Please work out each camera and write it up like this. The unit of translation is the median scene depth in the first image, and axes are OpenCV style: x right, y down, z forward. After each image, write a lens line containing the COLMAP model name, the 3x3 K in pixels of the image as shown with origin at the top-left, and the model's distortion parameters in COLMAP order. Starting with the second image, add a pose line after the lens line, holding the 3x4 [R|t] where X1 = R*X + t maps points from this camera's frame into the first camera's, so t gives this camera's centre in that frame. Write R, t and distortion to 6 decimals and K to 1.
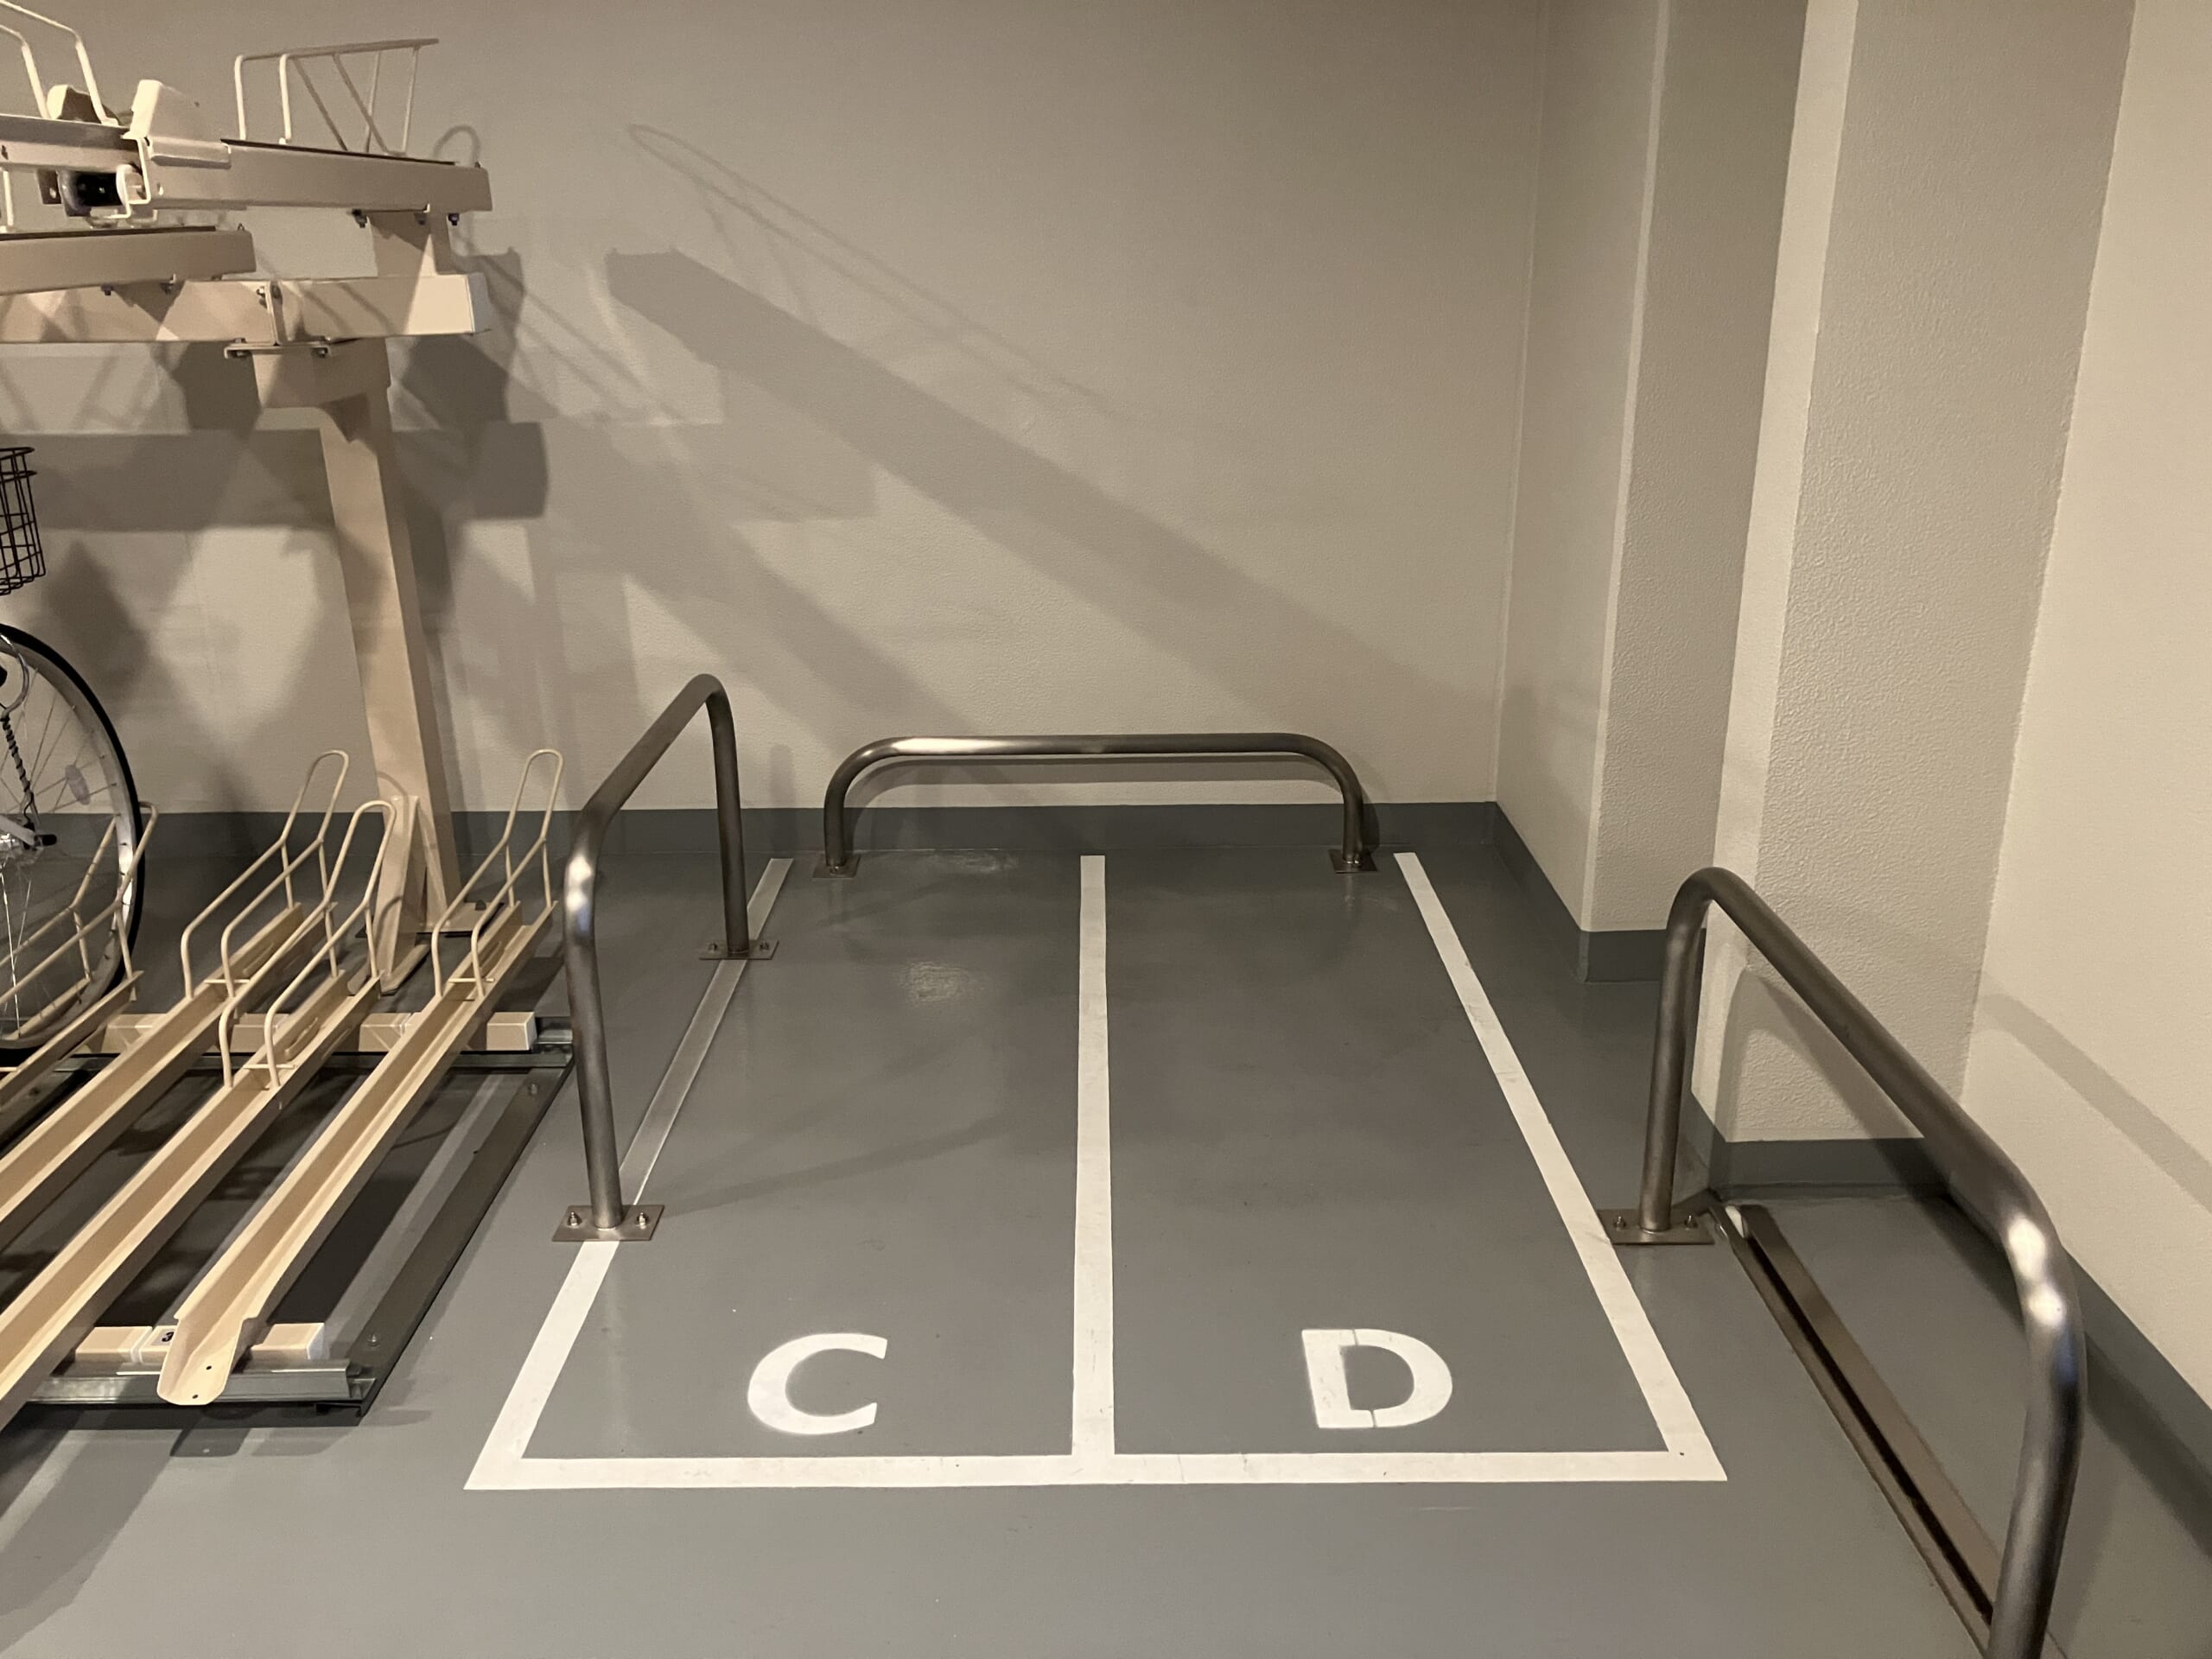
lens RADIAL K [[1832.8, 0, 1102.7], [0, 1832.8, 822.8], [0, 0, 1]] dist [0.014823, -0.007656]
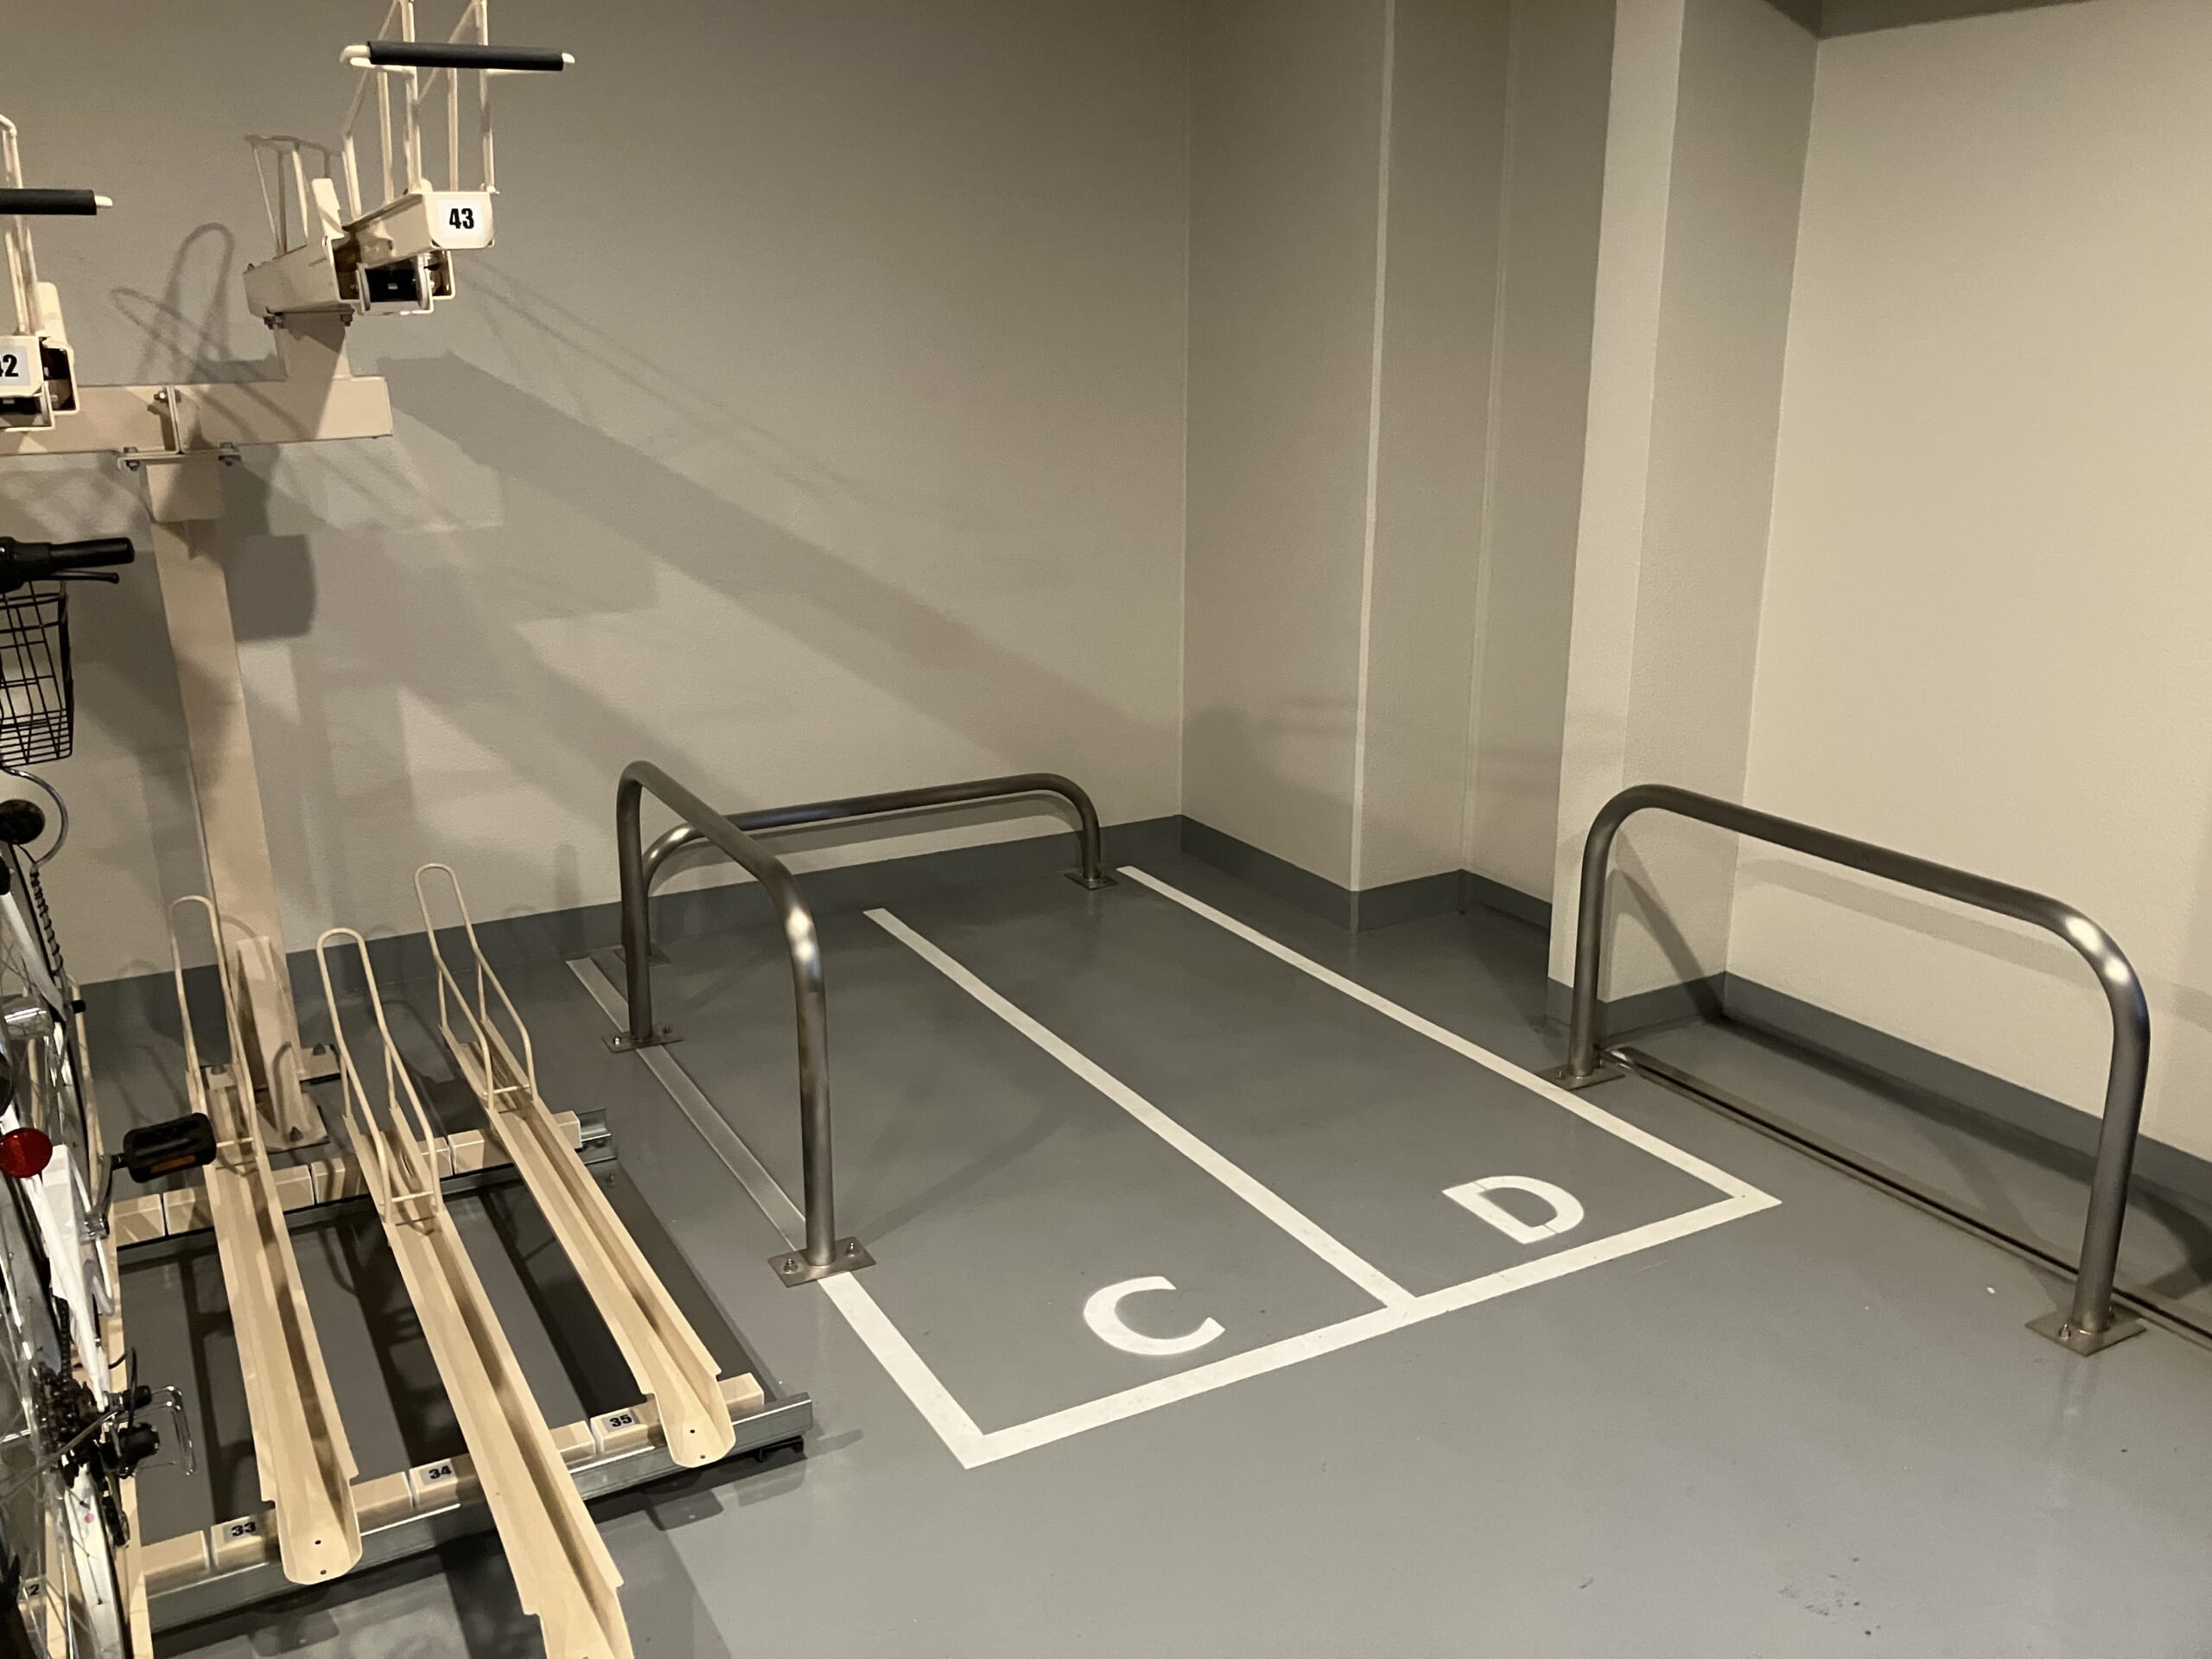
lens RADIAL K [[1832.8, 0, 1099.9], [0, 1832.8, 837.8], [0, 0, 1]] dist [0.014823, -0.007656]
pose [[0.874035, -0.128894, 0.468455, -0.426161], [0.152659, 0.988194, -0.012930, 0.011878], [-0.461258, 0.082815, 0.883393, -0.013216]]
